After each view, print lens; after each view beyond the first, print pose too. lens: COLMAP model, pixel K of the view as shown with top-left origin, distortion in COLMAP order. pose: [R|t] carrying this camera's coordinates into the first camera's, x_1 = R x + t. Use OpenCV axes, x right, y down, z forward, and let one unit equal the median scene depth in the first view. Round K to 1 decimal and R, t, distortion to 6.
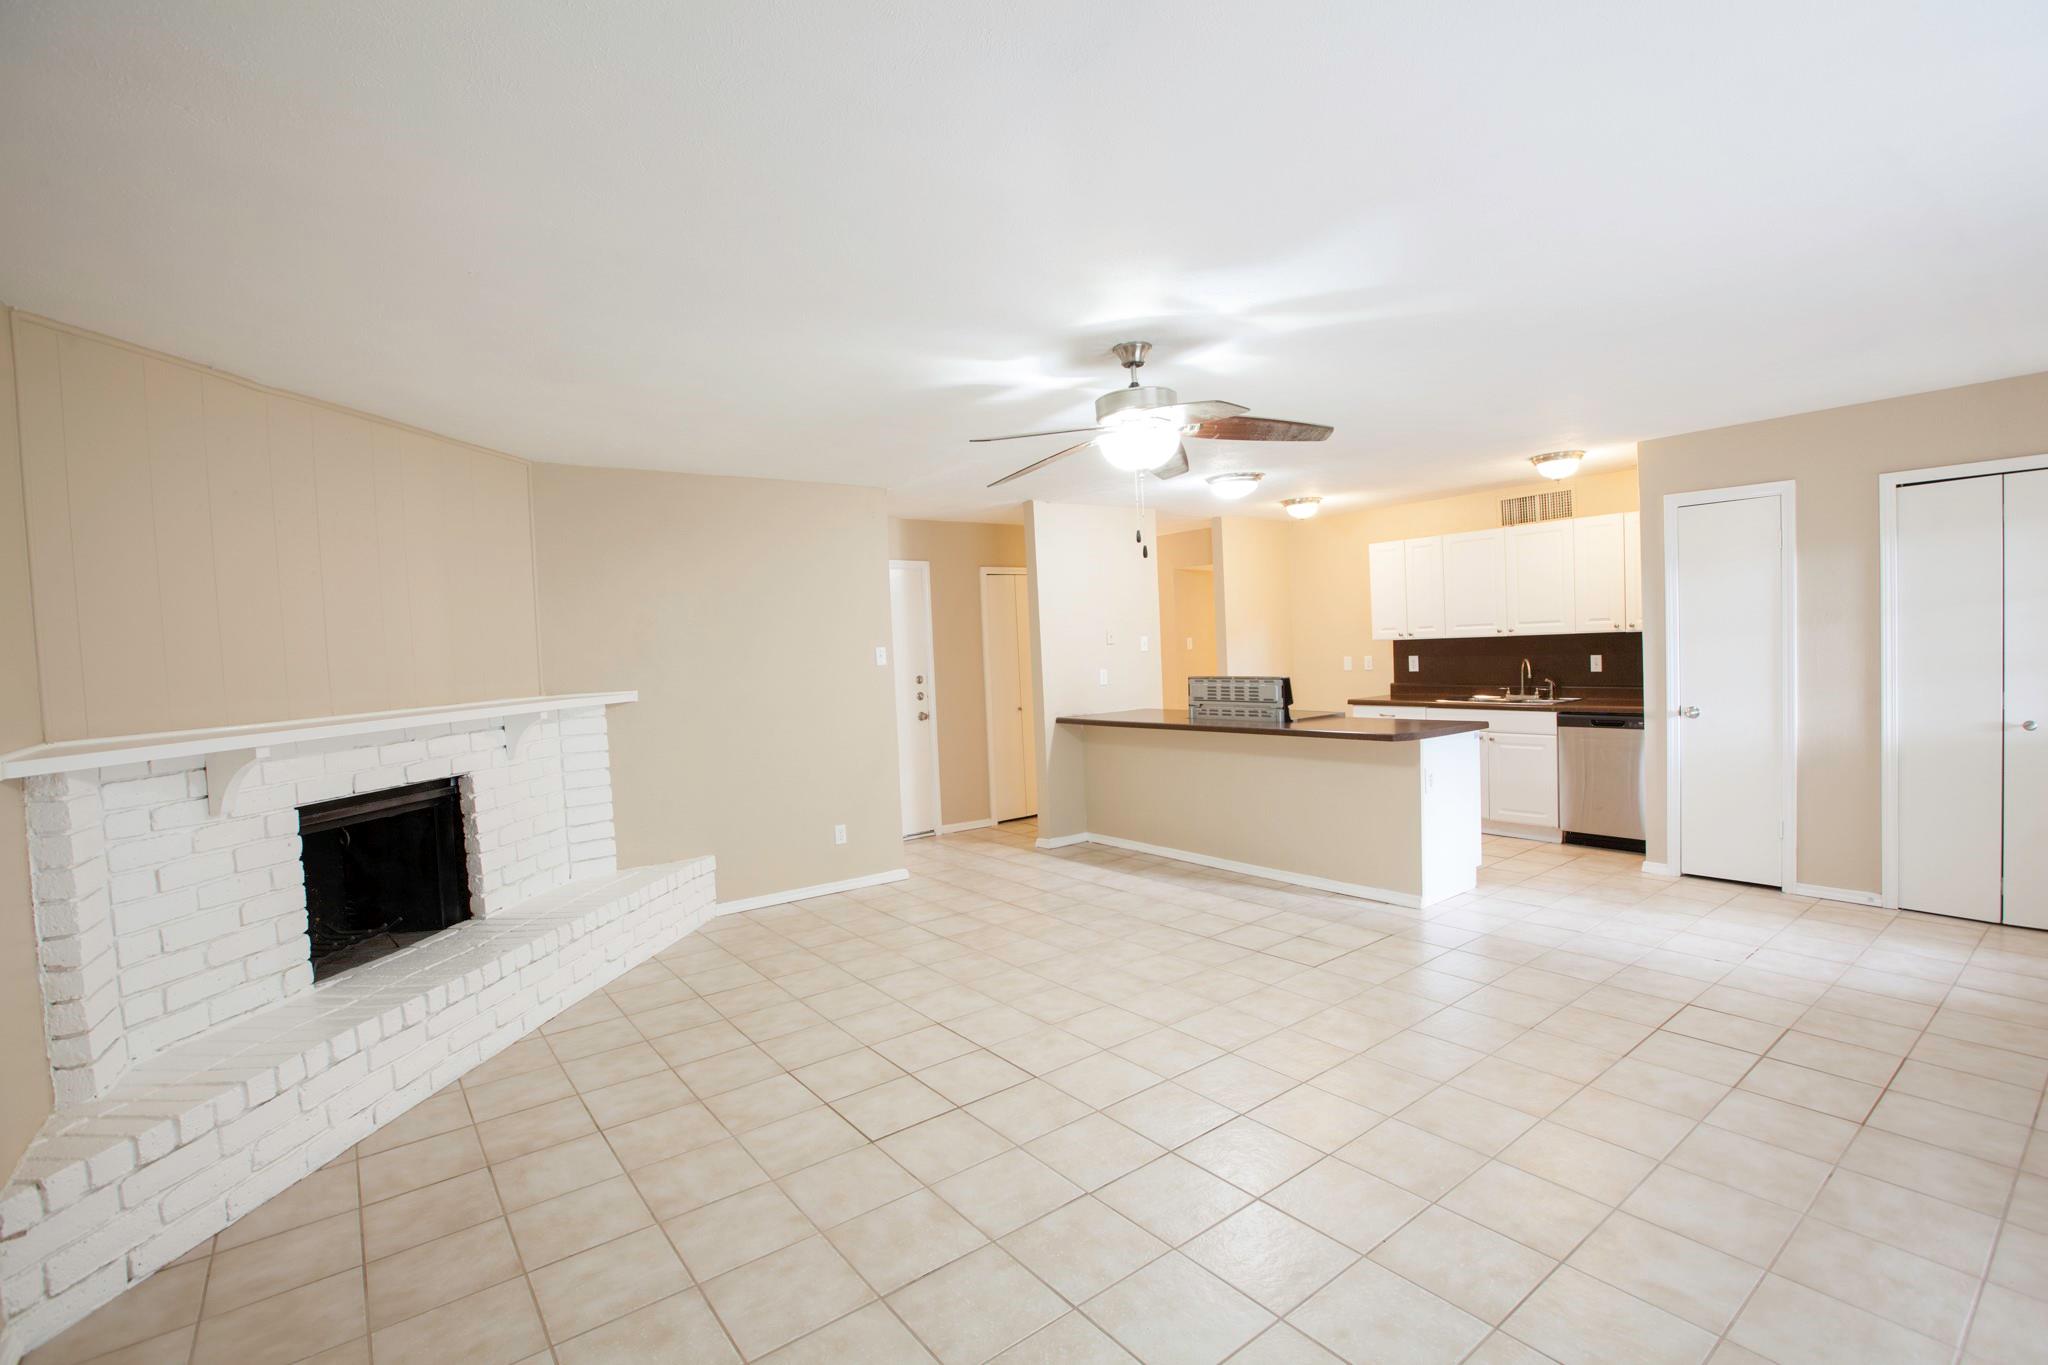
lens RADIAL K [[931.1, 0, 1037.0], [0, 931.1, 668.4], [0, 0, 1]] dist [-0.043537, 0.013342]
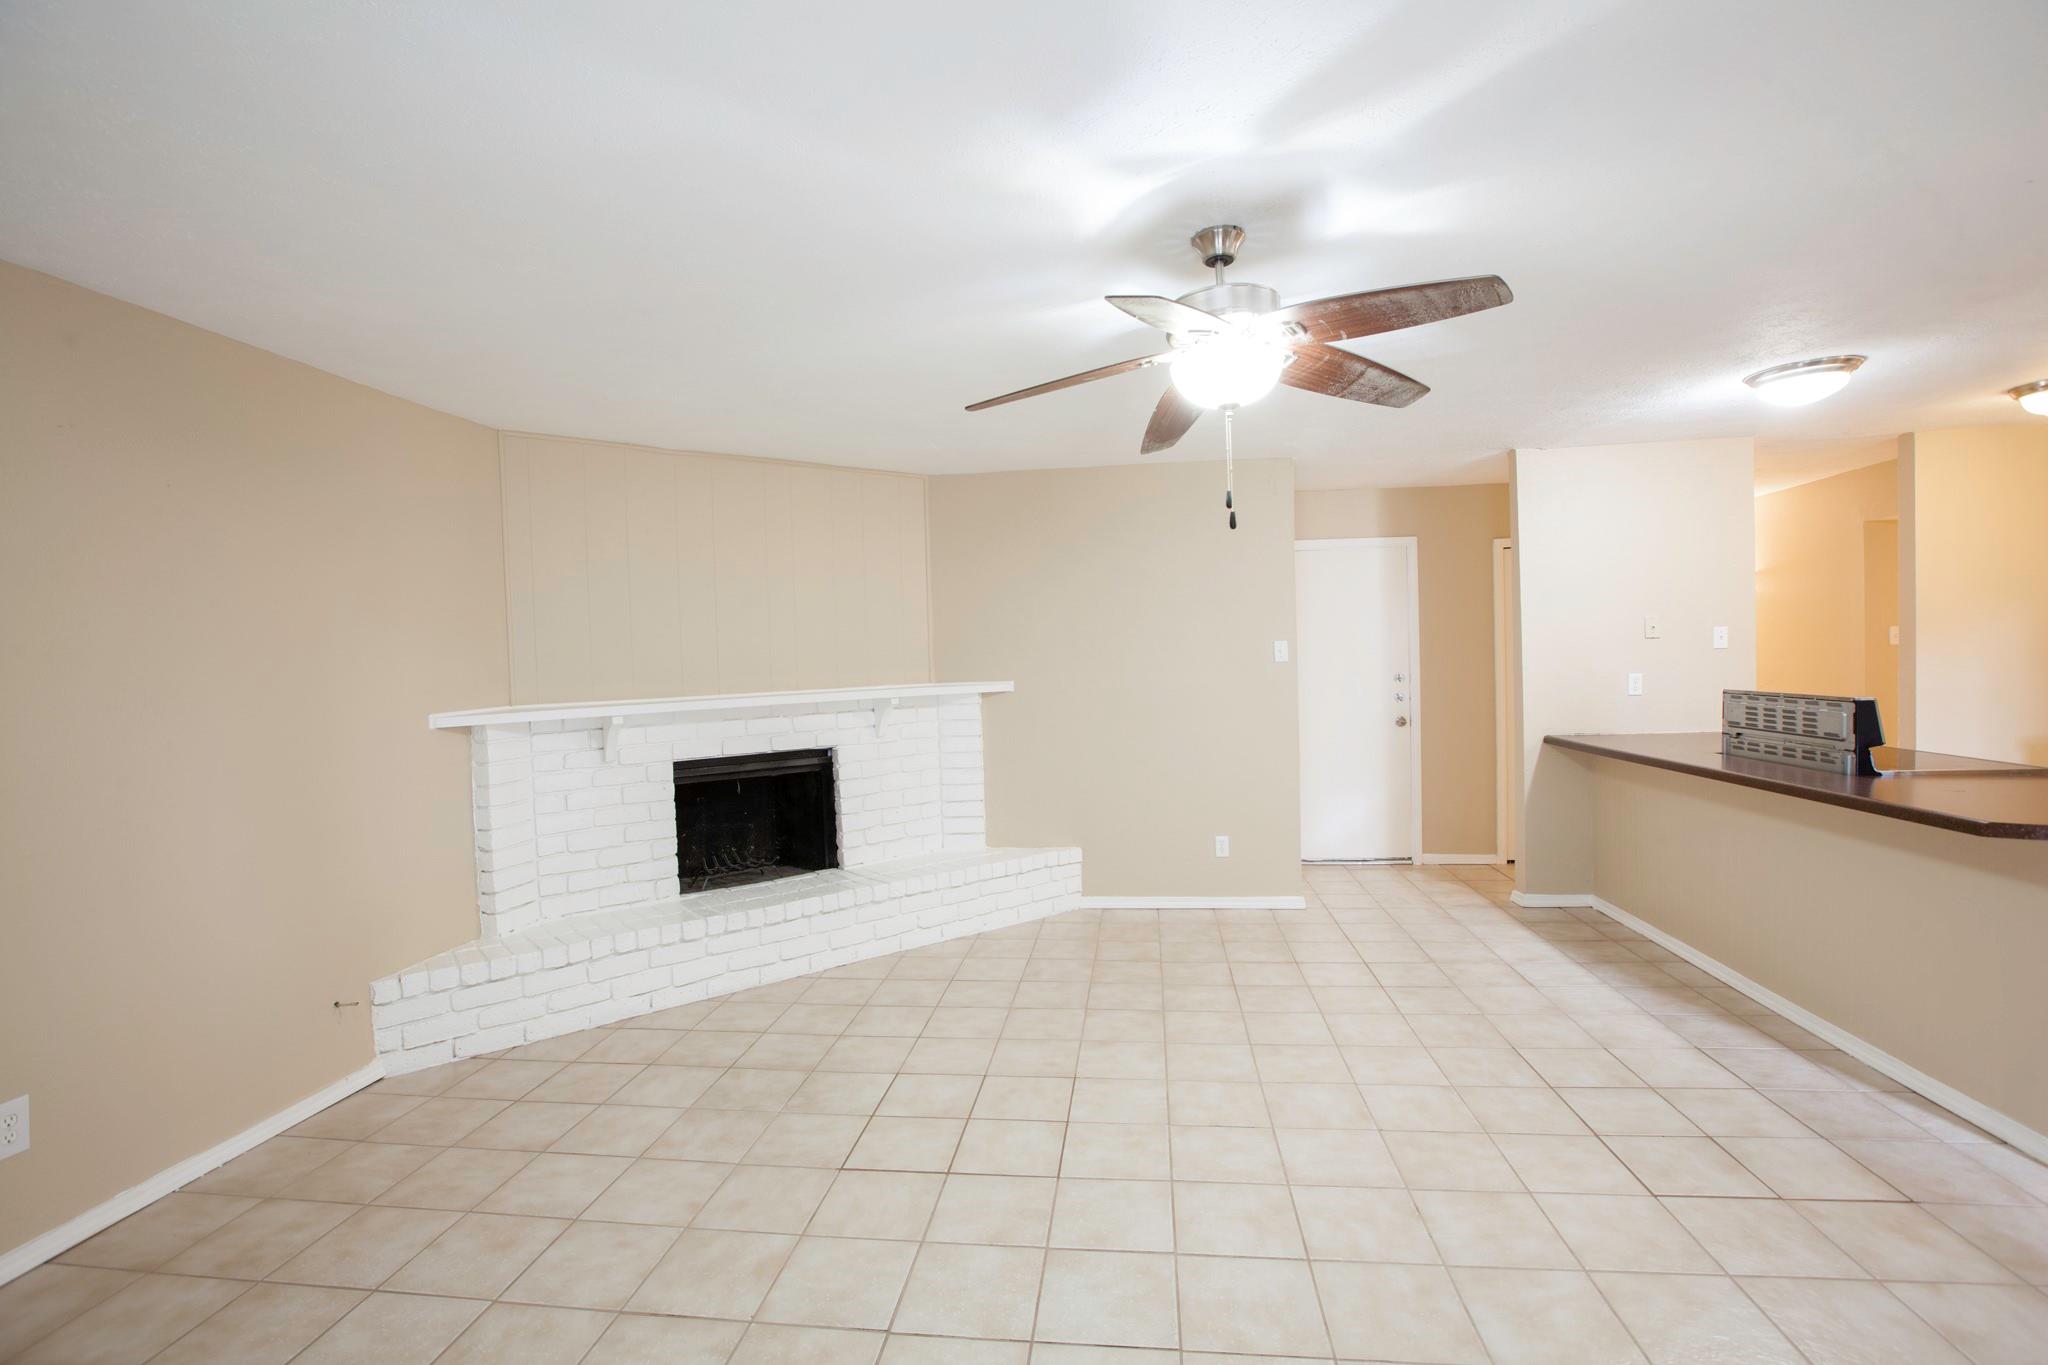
lens RADIAL K [[931.1, 0, 1007.6], [0, 931.1, 674.5], [0, 0, 1]] dist [-0.043537, 0.013342]
pose [[0.711430, 0.032310, -0.702014, 0.370304], [-0.015839, 0.999426, 0.029946, -0.018879], [0.702579, -0.010185, 0.711533, 0.276430]]
